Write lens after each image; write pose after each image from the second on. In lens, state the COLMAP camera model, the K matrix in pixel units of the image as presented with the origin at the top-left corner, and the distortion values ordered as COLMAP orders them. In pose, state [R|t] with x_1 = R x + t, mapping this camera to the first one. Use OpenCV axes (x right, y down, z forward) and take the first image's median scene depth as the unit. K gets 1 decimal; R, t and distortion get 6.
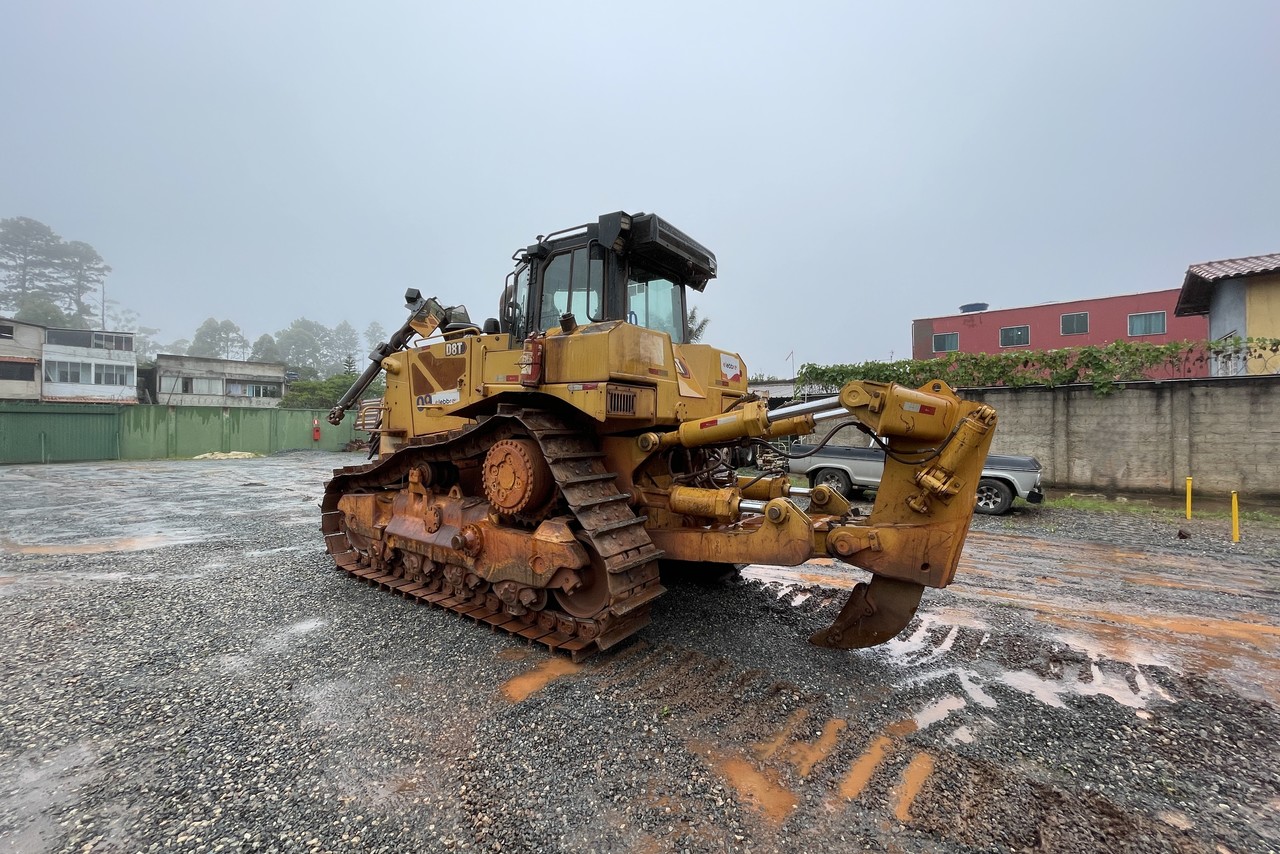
lens RADIAL K [[497.0, 0, 659.4], [0, 497.0, 428.2], [0, 0, 1]] dist [-0.002070, -0.000130]
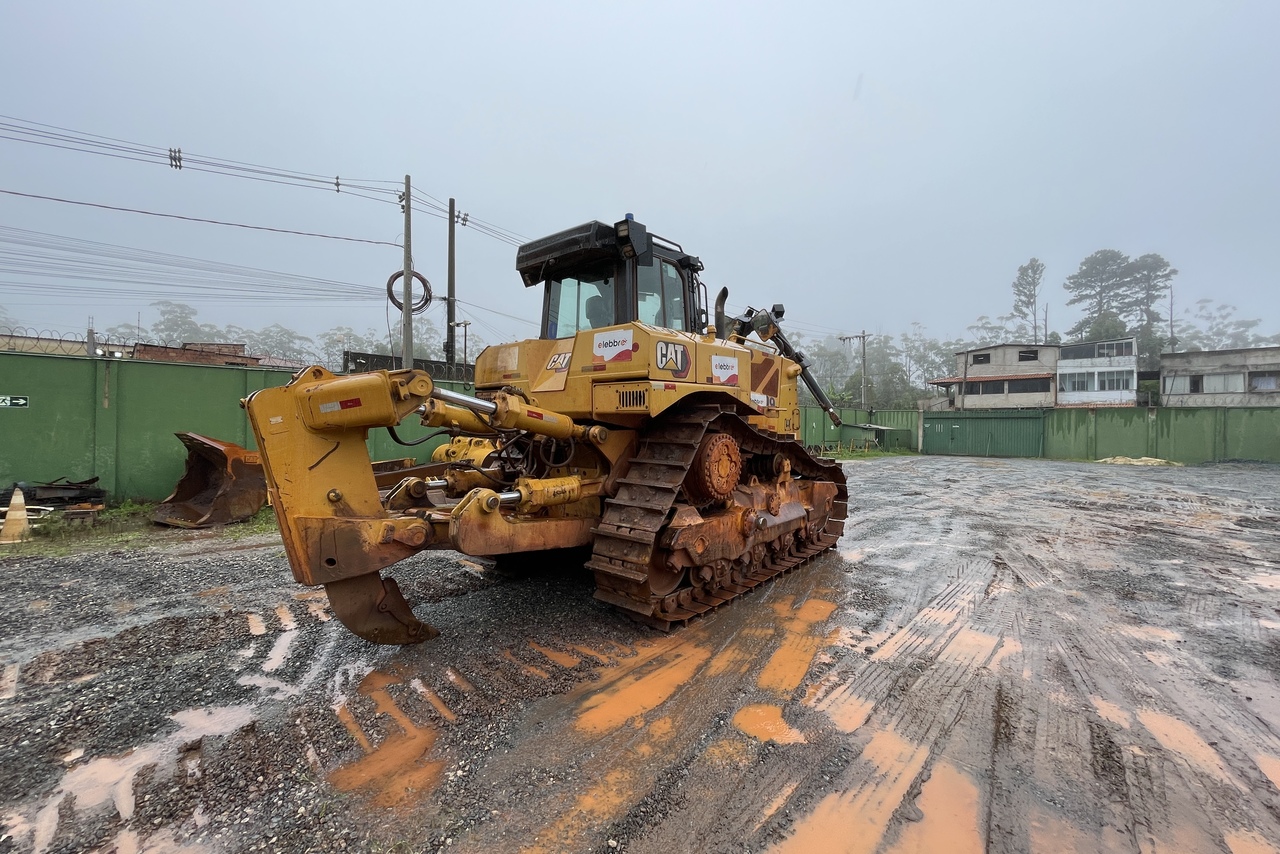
lens RADIAL K [[520.8, 0, 638.8], [0, 520.8, 426.7], [0, 0, 1]] dist [-0.002143, 0.000019]
pose [[-0.121260, -0.001896, -0.992619, 0.122703], [-0.010106, 0.999949, -0.000675, 0.001081], [0.992569, 0.009950, -0.121273, 0.145048]]
